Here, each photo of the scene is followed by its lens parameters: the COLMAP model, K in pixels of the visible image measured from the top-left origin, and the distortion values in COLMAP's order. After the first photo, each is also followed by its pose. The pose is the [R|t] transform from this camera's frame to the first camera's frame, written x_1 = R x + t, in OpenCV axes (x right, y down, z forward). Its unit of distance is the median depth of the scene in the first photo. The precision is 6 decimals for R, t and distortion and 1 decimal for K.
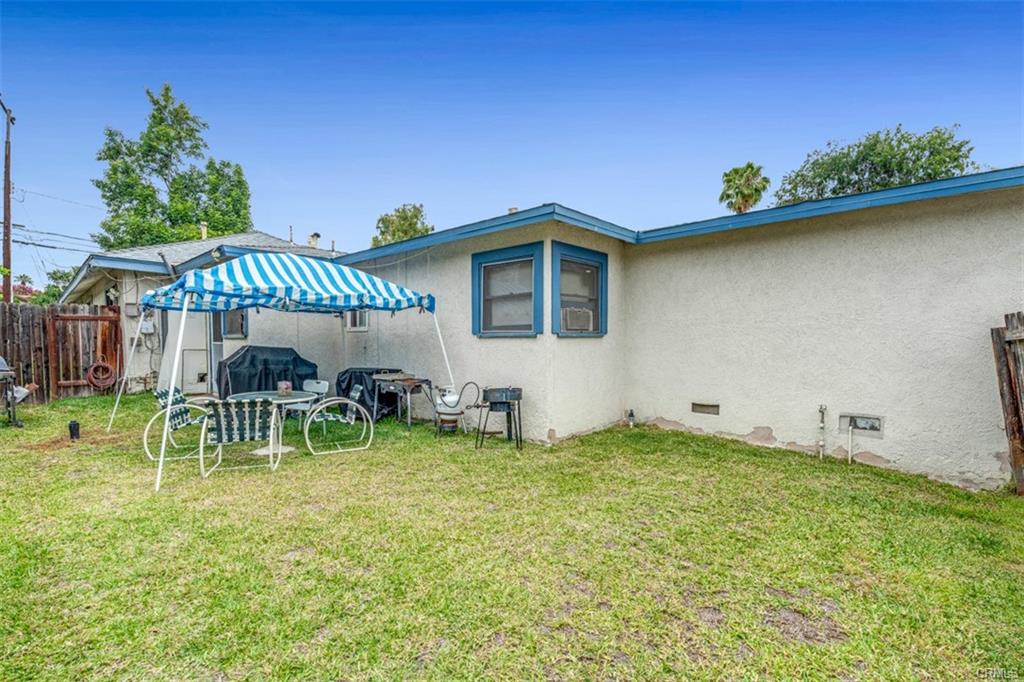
lens RADIAL K [[453.2, 0, 511.6], [0, 453.2, 345.5], [0, 0, 1]] dist [0.000626, 0.000191]
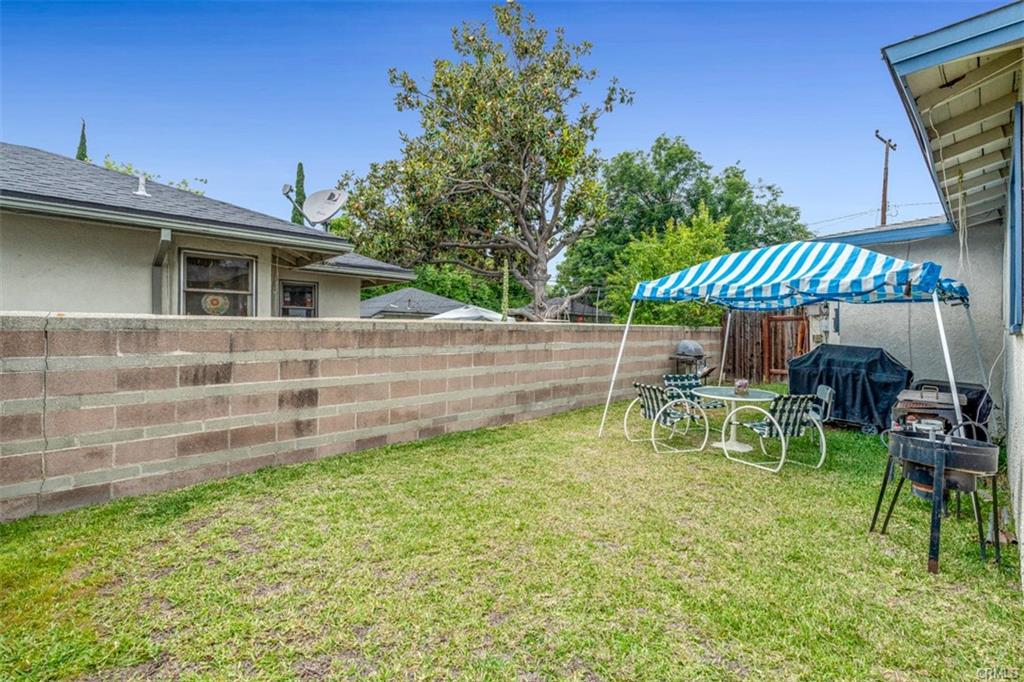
lens RADIAL K [[453.2, 0, 511.8], [0, 453.2, 333.7], [0, 0, 1]] dist [0.000626, 0.000191]
pose [[-0.062914, 0.000527, -0.998019, 0.324457], [-0.024388, 0.999700, 0.002065, -0.005386], [0.997721, 0.024469, -0.062882, 0.364677]]
